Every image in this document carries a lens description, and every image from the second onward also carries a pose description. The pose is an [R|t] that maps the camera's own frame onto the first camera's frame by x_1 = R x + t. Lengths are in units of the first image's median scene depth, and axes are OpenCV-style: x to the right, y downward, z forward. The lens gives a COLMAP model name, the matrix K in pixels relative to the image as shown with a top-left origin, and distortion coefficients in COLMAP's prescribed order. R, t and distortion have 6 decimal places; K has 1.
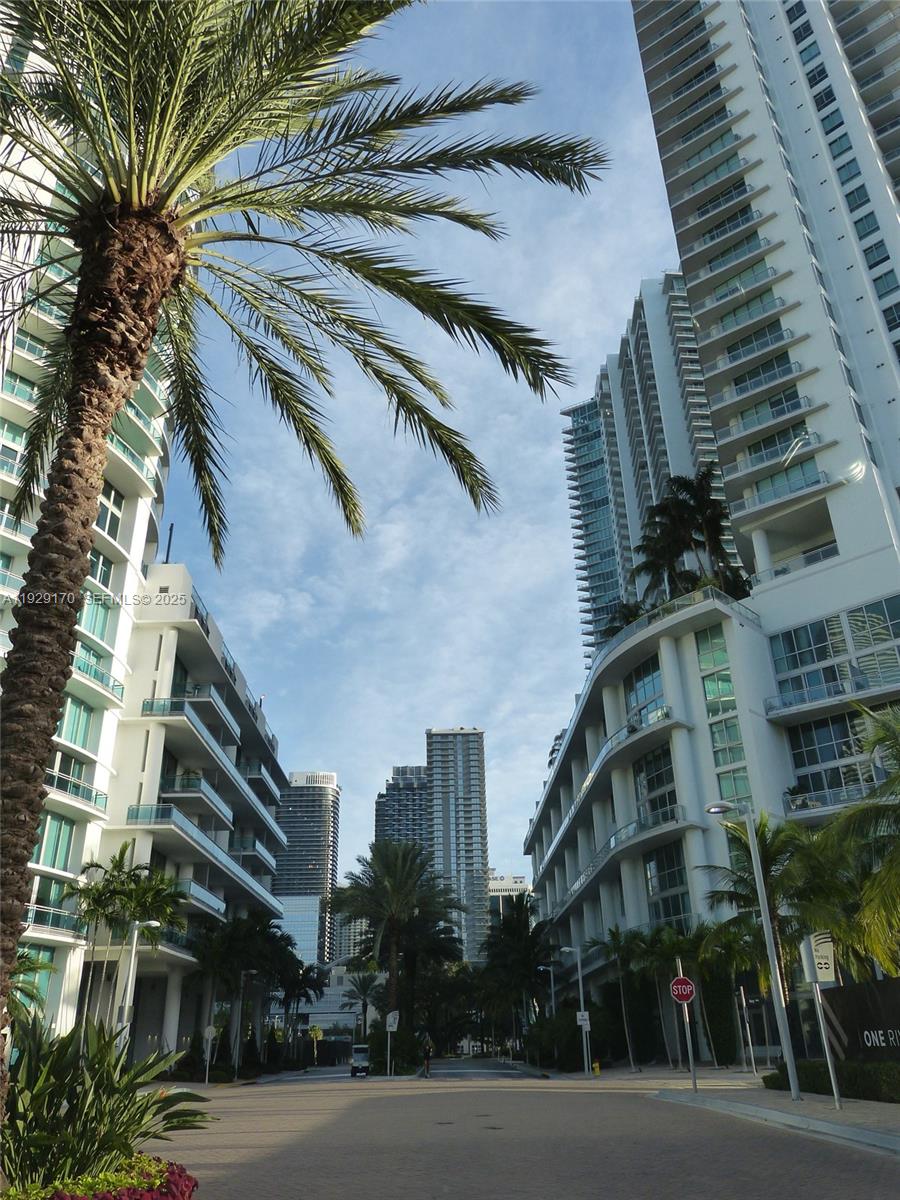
lens RADIAL K [[899.6, 0, 449.2], [0, 899.6, 600.6], [0, 0, 1]] dist [-0.042550, 0.038551]
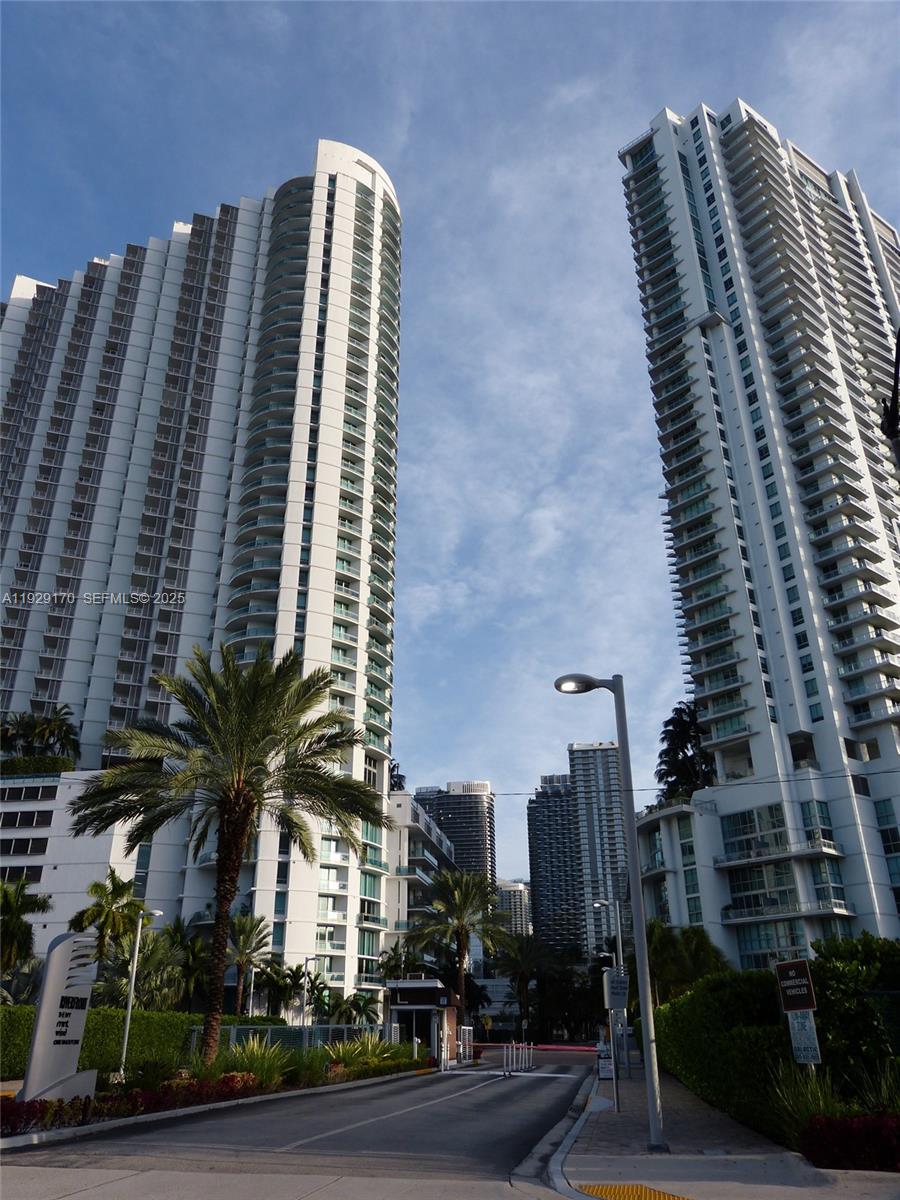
lens RADIAL K [[899.6, 0, 429.7], [0, 899.6, 592.3], [0, 0, 1]] dist [-0.042550, 0.038551]
pose [[0.981885, -0.067010, -0.177232, 0.061505], [0.068269, 0.997666, 0.001008, -0.222931], [0.176751, -0.013089, 0.984169, -0.435141]]
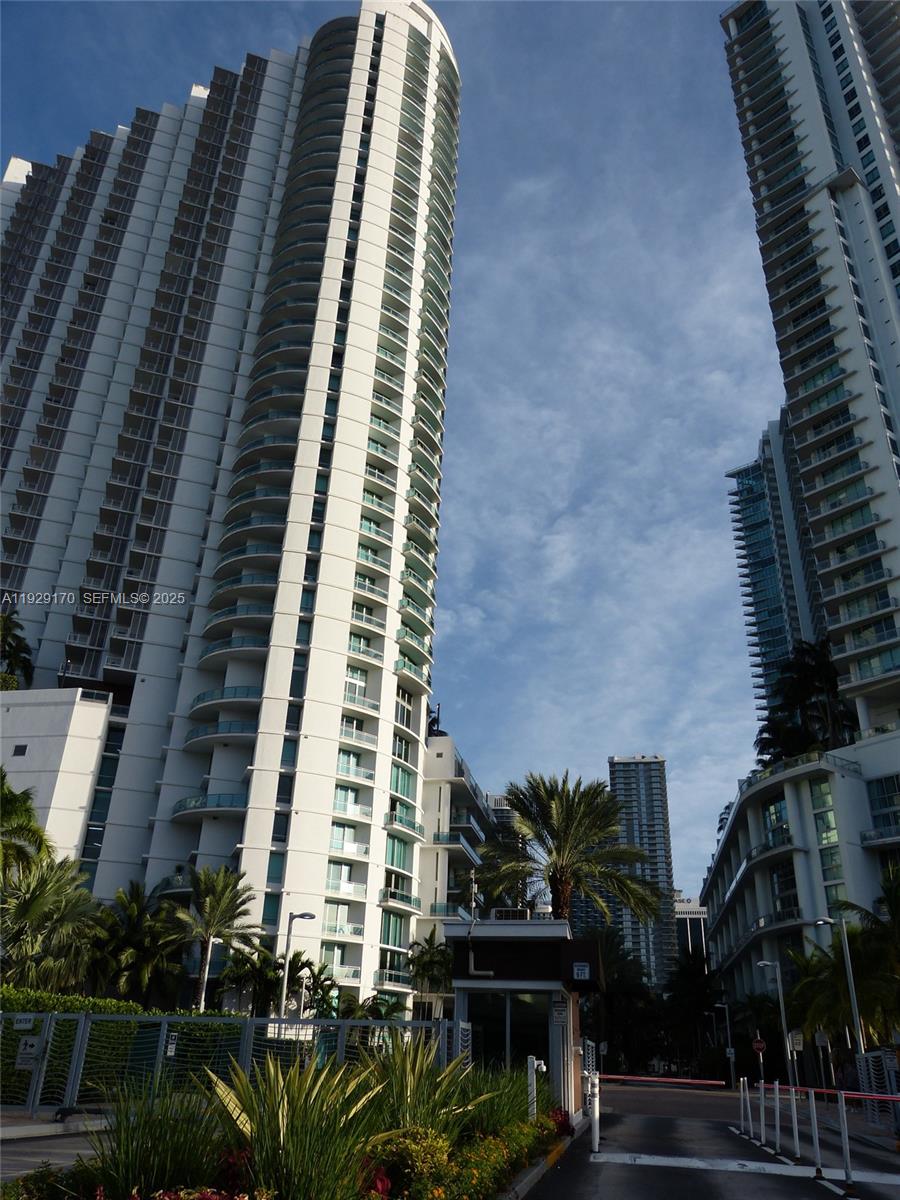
lens RADIAL K [[899.6, 0, 450.9], [0, 899.6, 605.6], [0, 0, 1]] dist [-0.042550, 0.038551]
pose [[0.980983, -0.037328, -0.190471, 0.000071], [0.036087, 0.999299, -0.009980, -0.116126], [0.190710, 0.002917, 0.981642, -0.229012]]
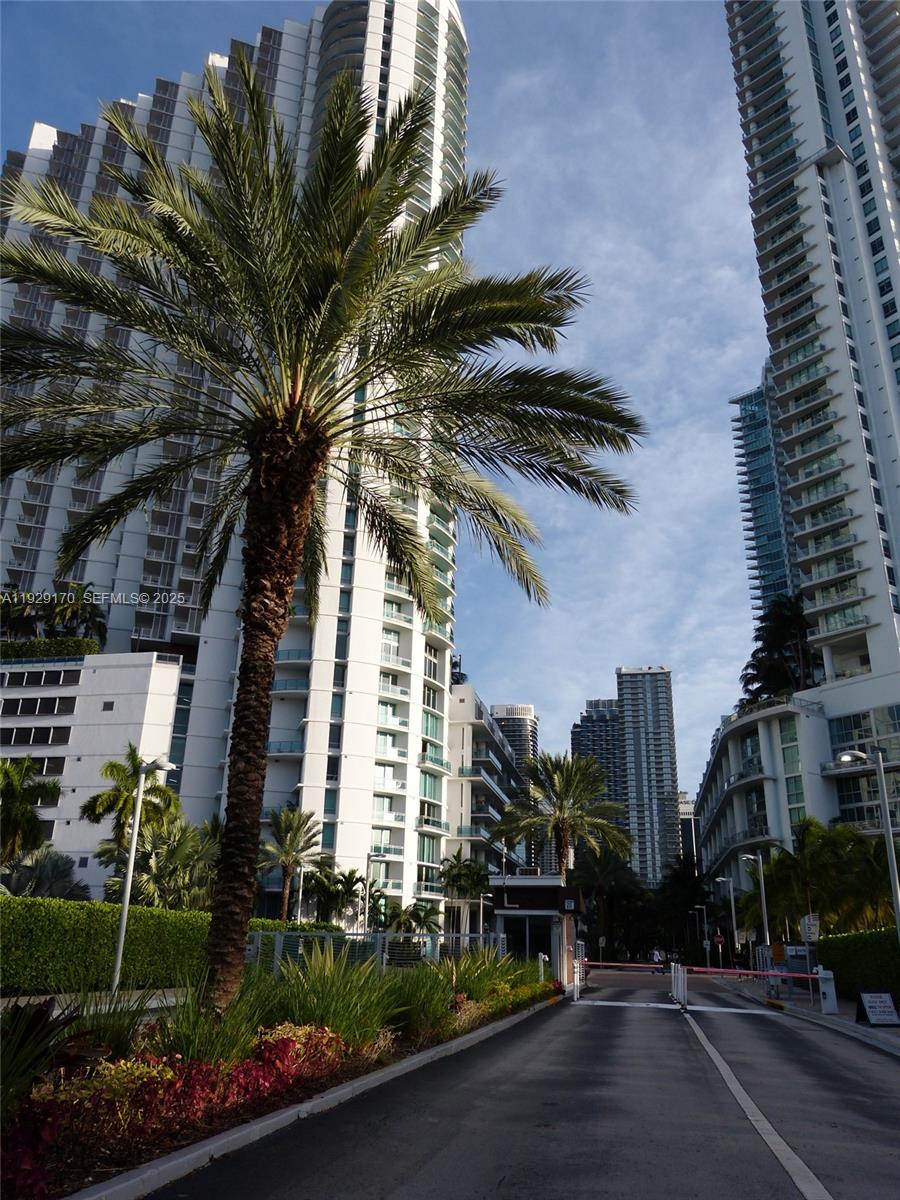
lens RADIAL K [[899.6, 0, 450.3], [0, 899.6, 601.5], [0, 0, 1]] dist [-0.042550, 0.038551]
pose [[0.978157, -0.033988, -0.205068, 0.013306], [0.052996, 0.994717, 0.087921, -0.168845], [0.200997, -0.096868, 0.974791, -0.331190]]
